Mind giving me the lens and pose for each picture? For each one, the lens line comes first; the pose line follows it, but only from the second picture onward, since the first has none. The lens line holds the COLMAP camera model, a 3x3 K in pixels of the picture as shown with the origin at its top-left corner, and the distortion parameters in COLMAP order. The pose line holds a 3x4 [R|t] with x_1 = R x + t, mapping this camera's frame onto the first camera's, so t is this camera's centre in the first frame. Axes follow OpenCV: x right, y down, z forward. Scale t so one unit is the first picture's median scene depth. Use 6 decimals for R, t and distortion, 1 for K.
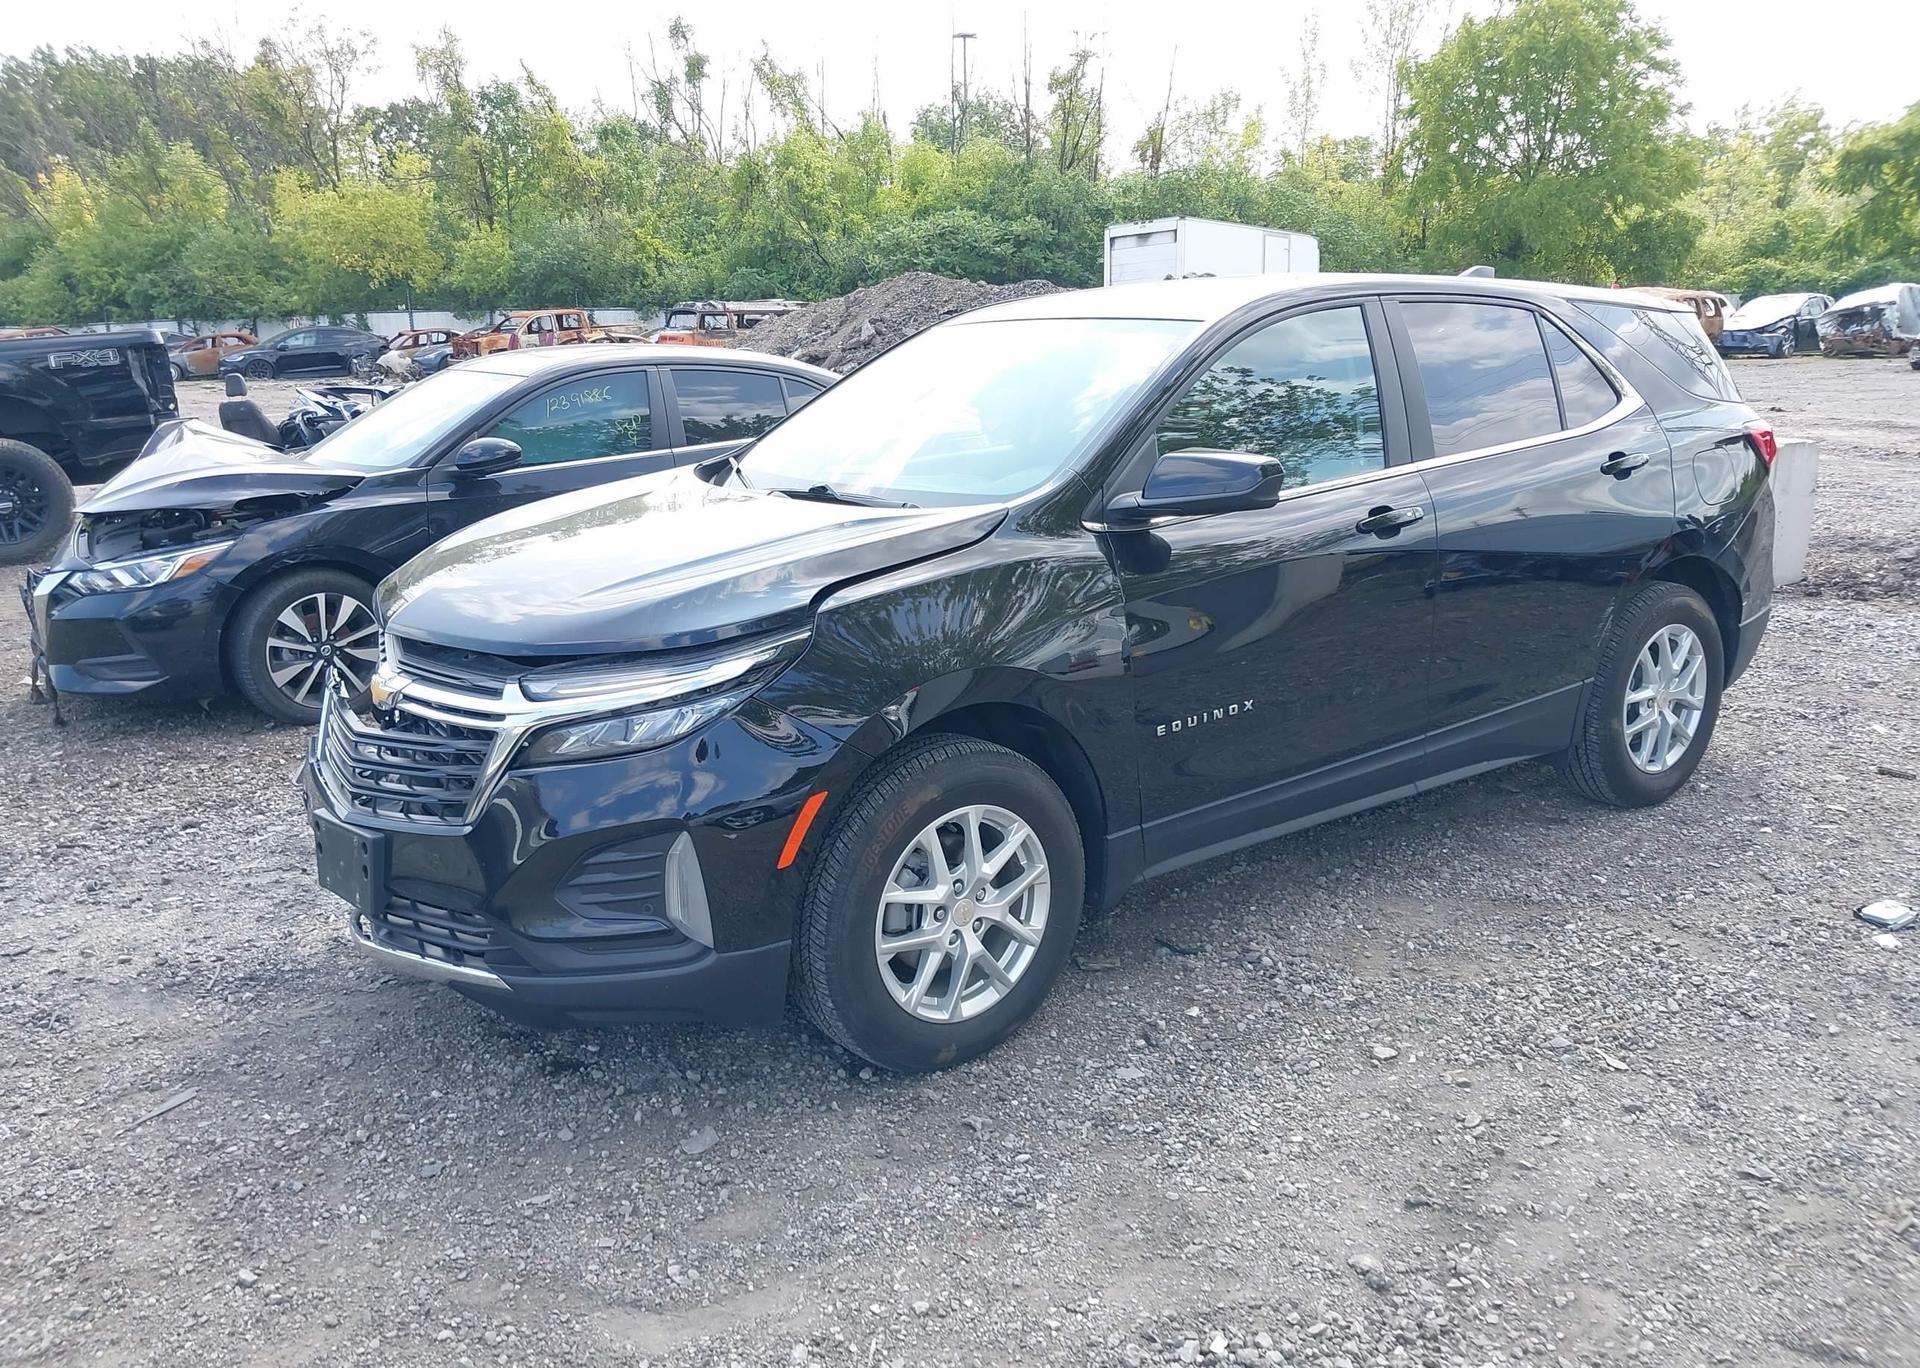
lens RADIAL K [[1486.9, 0, 956.2], [0, 1486.9, 700.3], [0, 0, 1]] dist [0.023859, -0.028223]
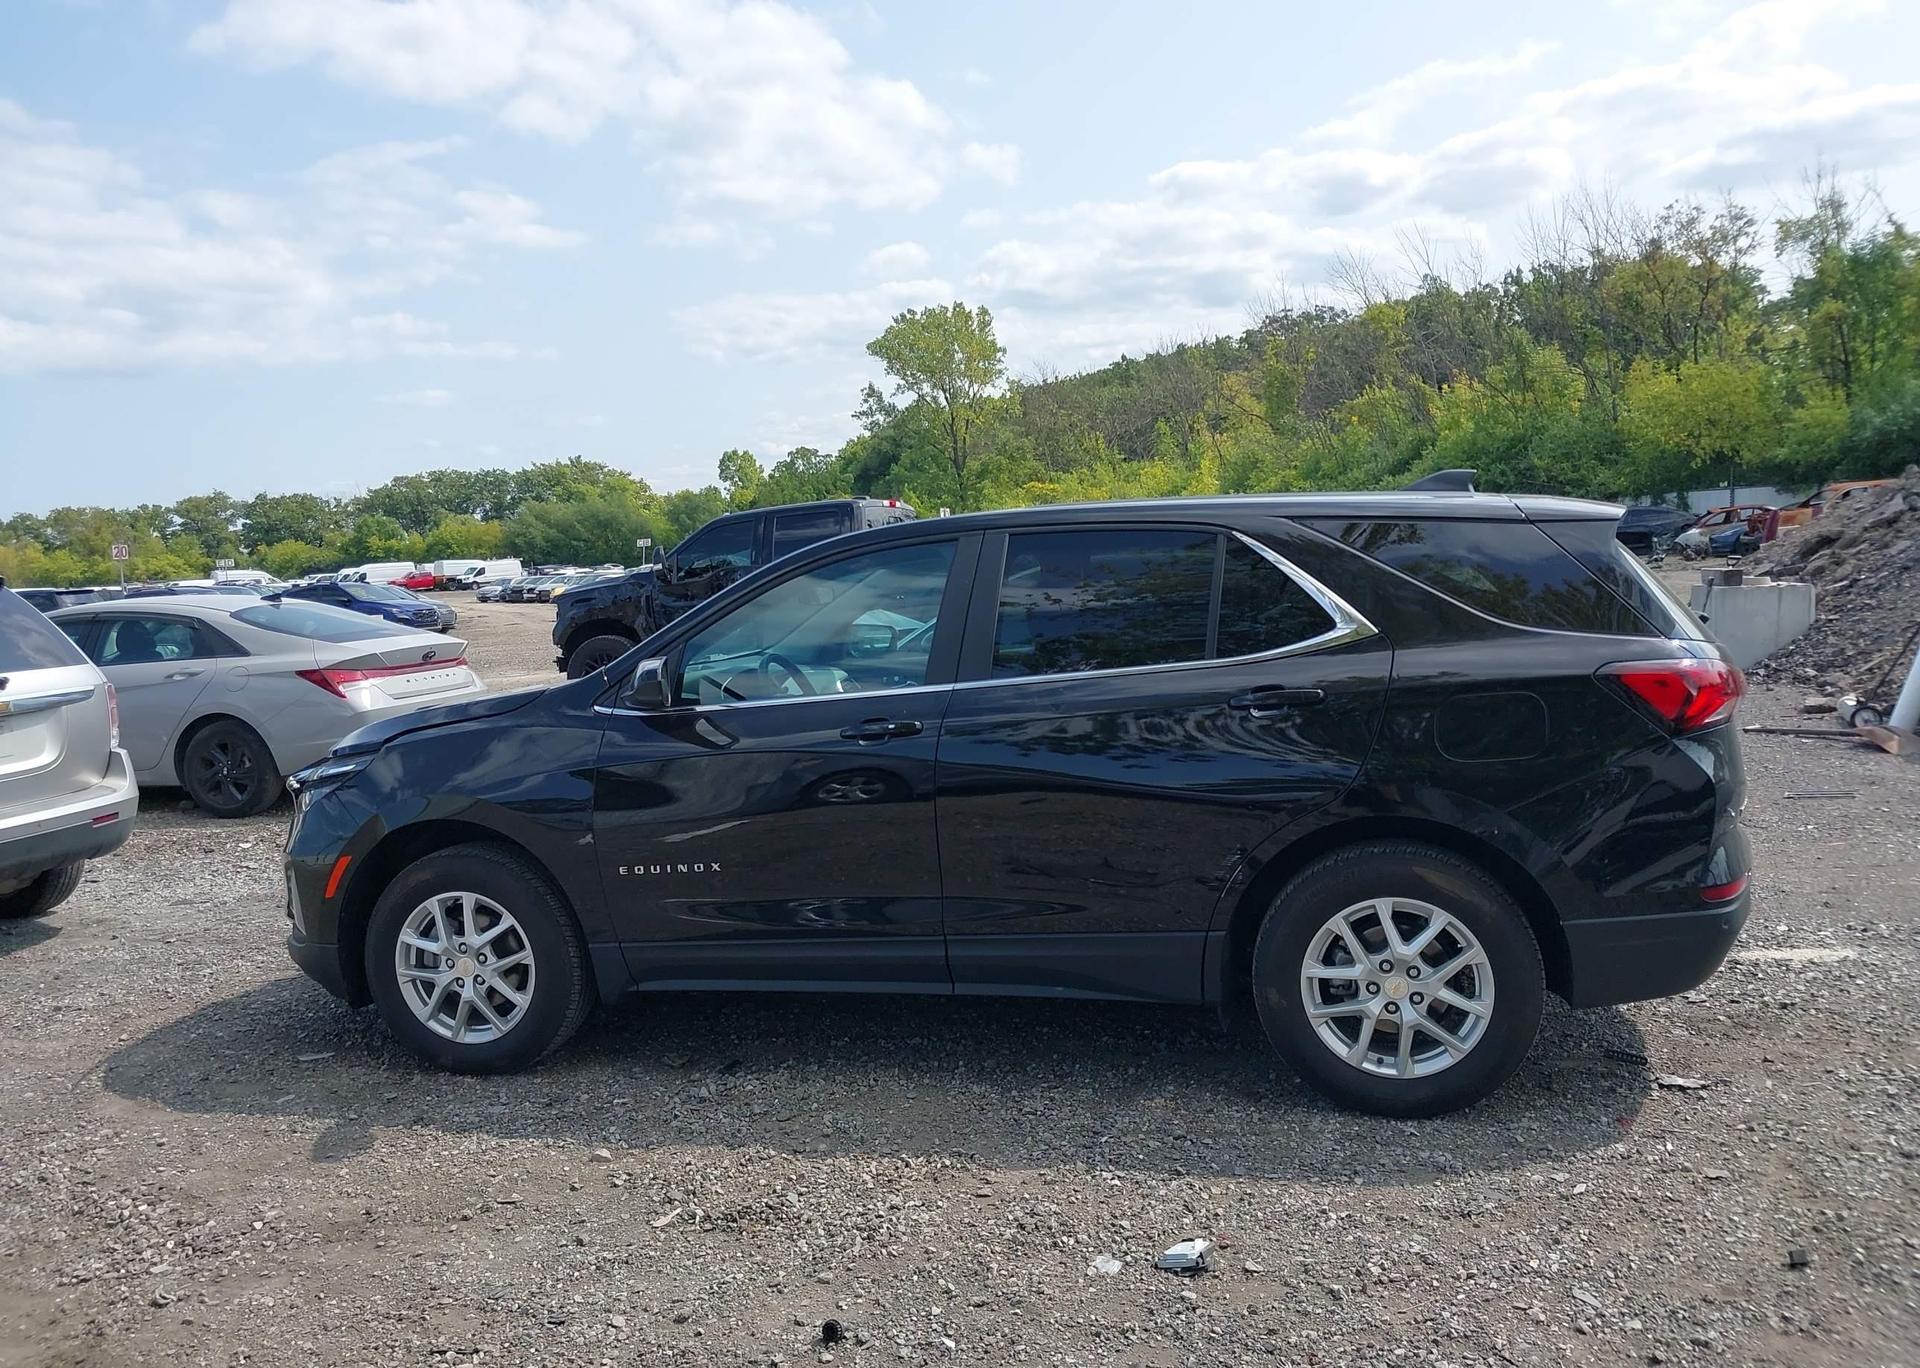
lens RADIAL K [[1486.9, 0, 963.2], [0, 1486.9, 702.5], [0, 0, 1]] dist [0.023859, -0.028223]
pose [[0.620811, 0.067982, -0.781007, 1.104308], [-0.154671, 0.987273, -0.037010, -0.102186], [0.768551, 0.143775, 0.623424, 0.315632]]
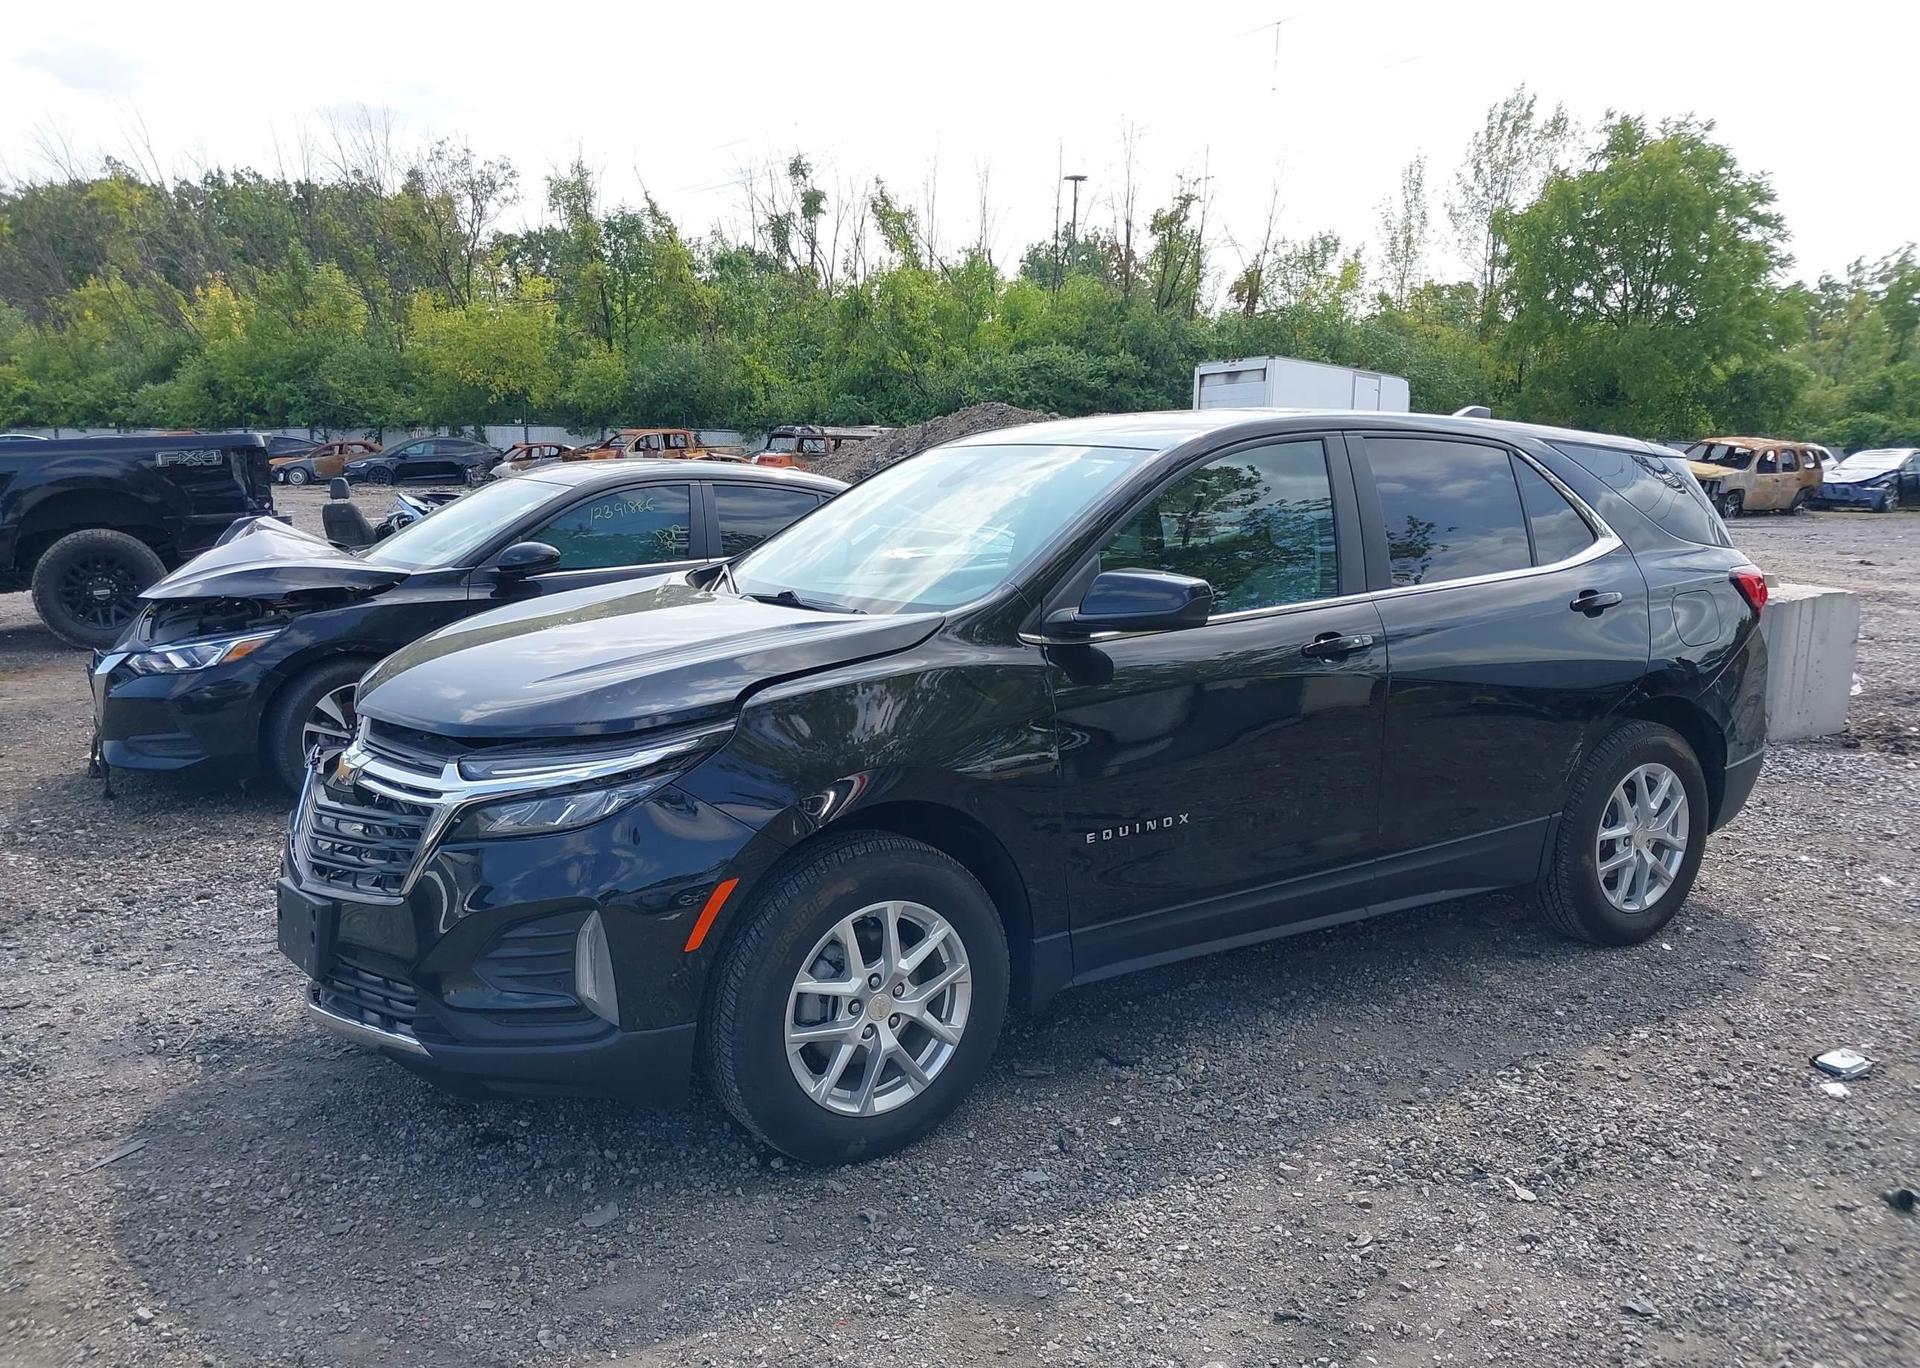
lens RADIAL K [[1486.9, 0, 959.3], [0, 1486.9, 715.3], [0, 0, 1]] dist [0.023859, -0.028223]
pose [[0.997512, 0.040244, -0.057877, 0.085344], [-0.044342, 0.996465, -0.071353, 0.010355], [0.054801, 0.073742, 0.995771, -0.025297]]
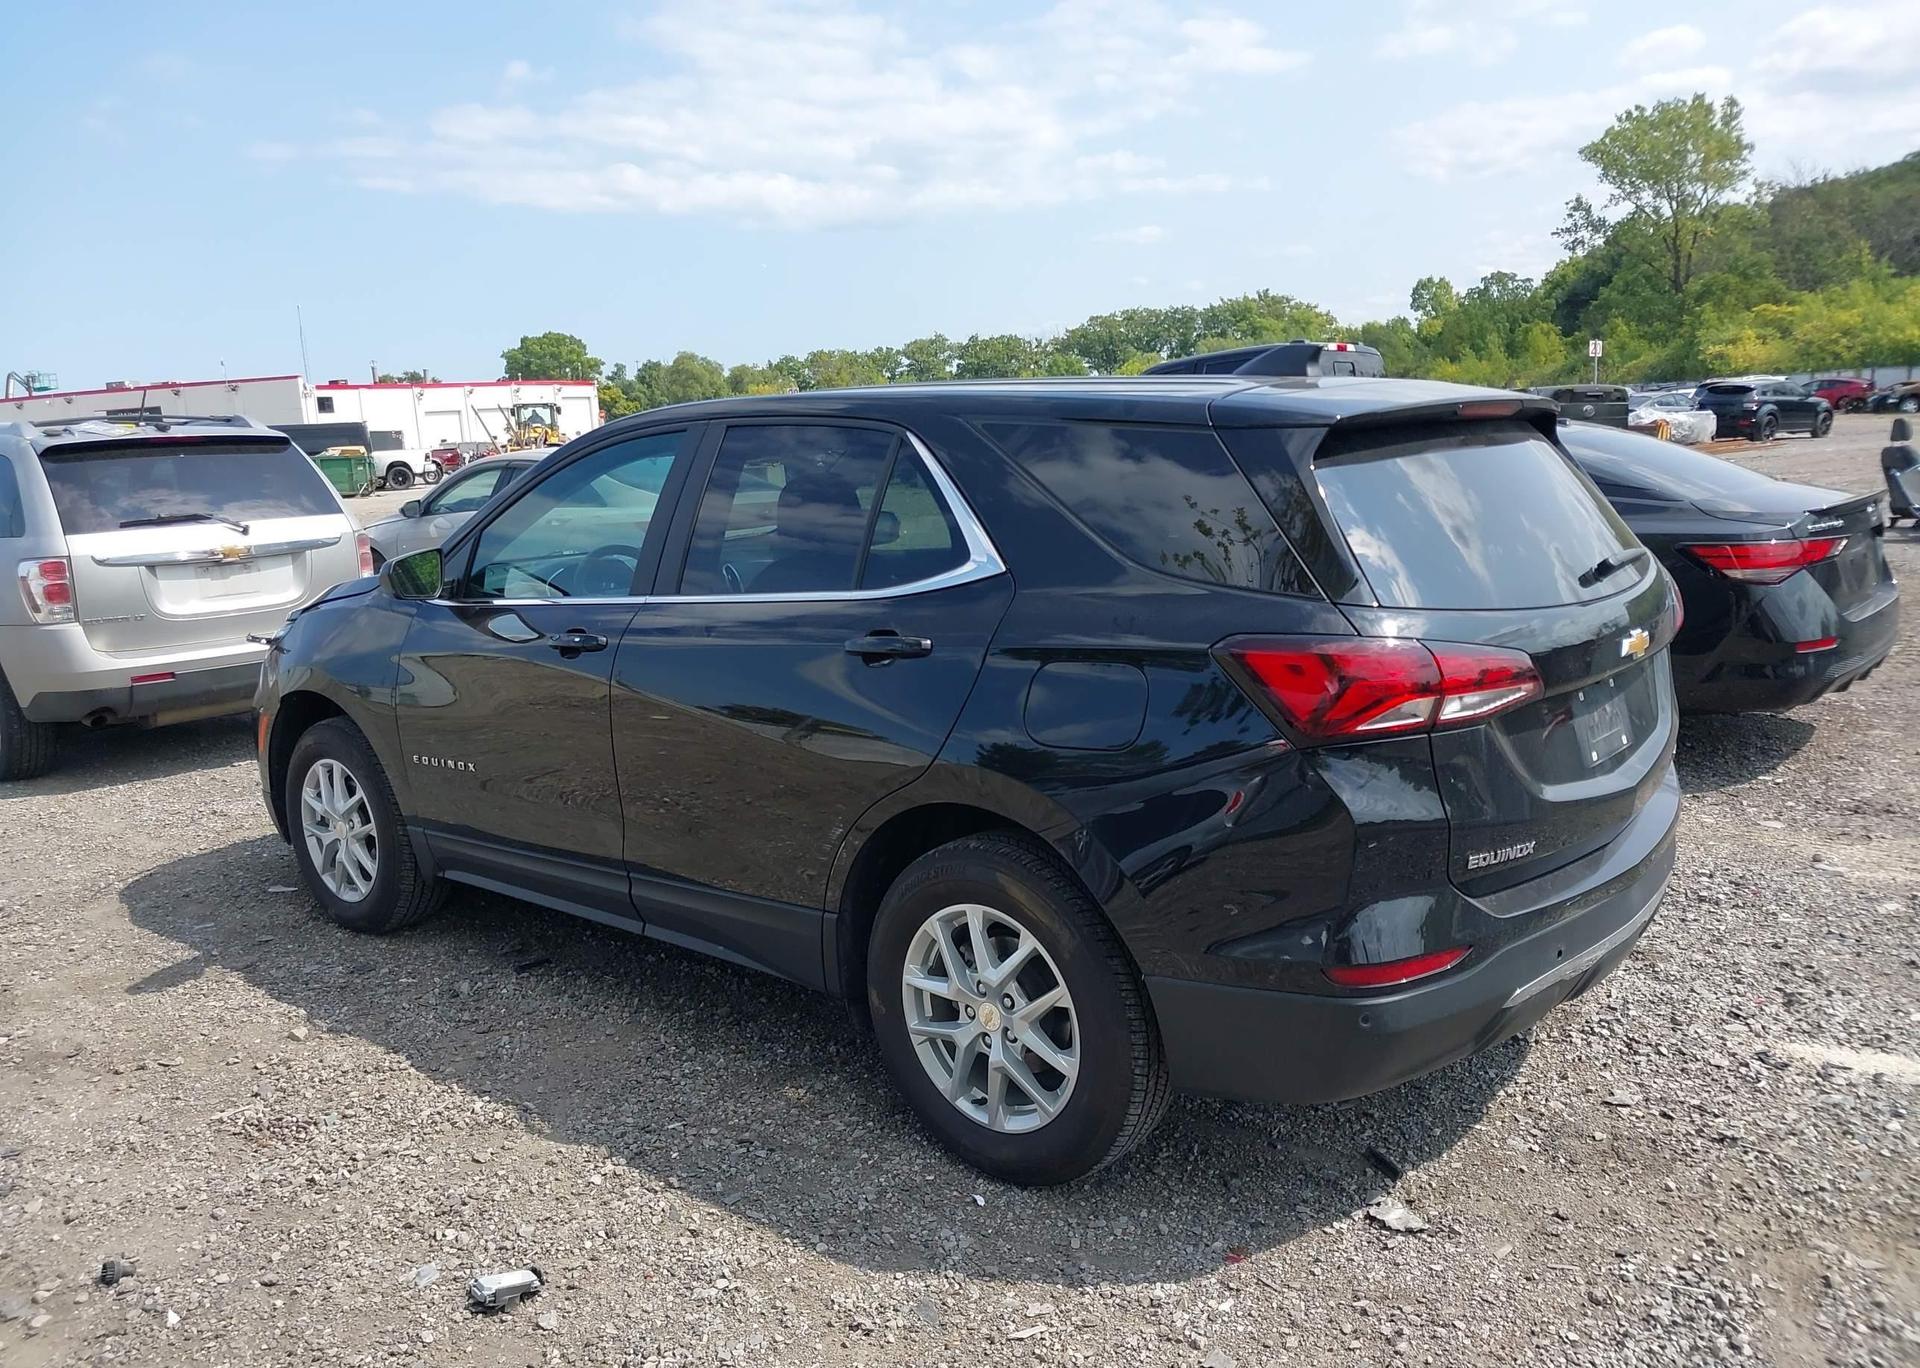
lens RADIAL K [[1486.9, 0, 964.2], [0, 1486.9, 694.9], [0, 0, 1]] dist [0.023859, -0.028223]
pose [[0.209554, 0.187847, -0.959584, 1.235060], [-0.200191, 0.968827, 0.145938, -0.267373], [0.957084, 0.161518, 0.240627, 0.928599]]
